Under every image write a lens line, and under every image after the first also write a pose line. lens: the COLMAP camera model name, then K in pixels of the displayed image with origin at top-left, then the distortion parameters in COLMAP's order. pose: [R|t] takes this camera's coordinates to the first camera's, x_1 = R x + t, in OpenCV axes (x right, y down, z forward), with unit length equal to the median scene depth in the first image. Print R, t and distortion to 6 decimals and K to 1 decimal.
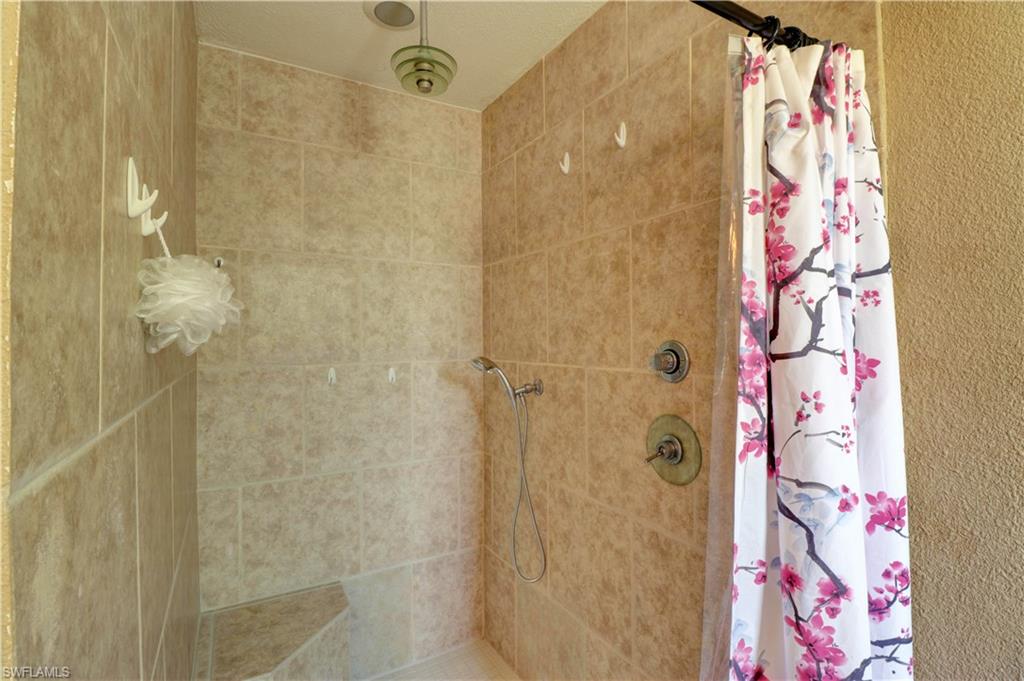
lens RADIAL K [[472.4, 0, 513.8], [0, 472.4, 334.4], [0, 0, 1]] dist [-0.003524, -0.011222]
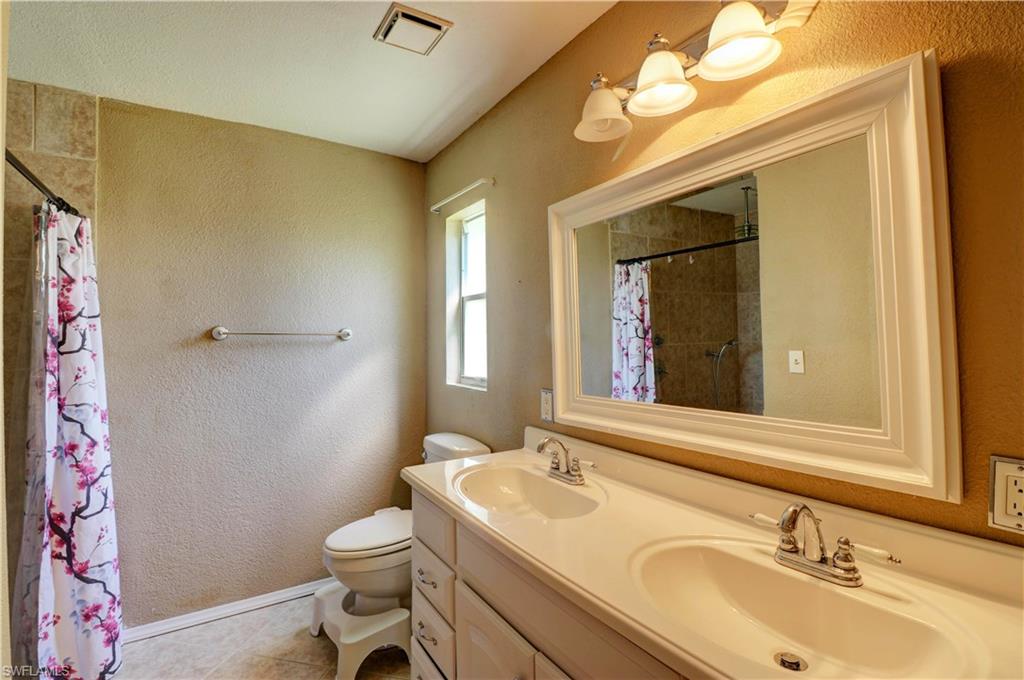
lens RADIAL K [[472.4, 0, 510.8], [0, 472.4, 336.2], [0, 0, 1]] dist [-0.003524, -0.011222]
pose [[-0.060764, 0.015346, 0.998034, -1.801118], [0.000248, 0.999882, -0.015359, 0.001670], [-0.998152, -0.000686, -0.060760, -1.002890]]
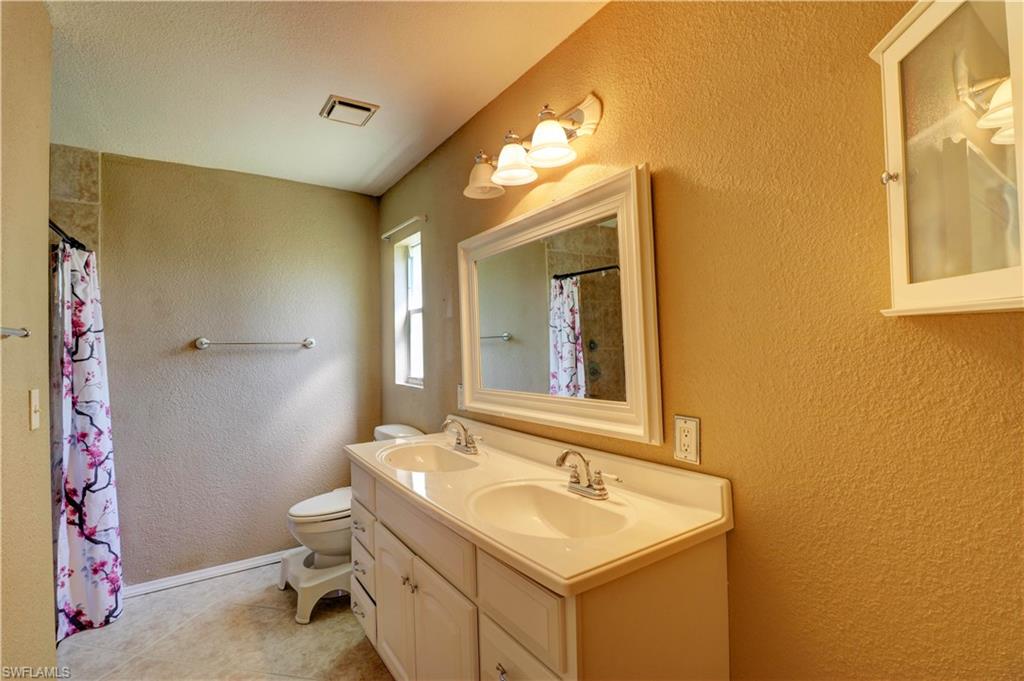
lens RADIAL K [[472.4, 0, 511.4], [0, 472.4, 336.8], [0, 0, 1]] dist [-0.003524, -0.011222]
pose [[-0.083525, 0.025045, 0.996191, -2.477053], [0.011600, 0.999641, -0.024159, 0.000942], [-0.996438, 0.009538, -0.083786, -1.387742]]
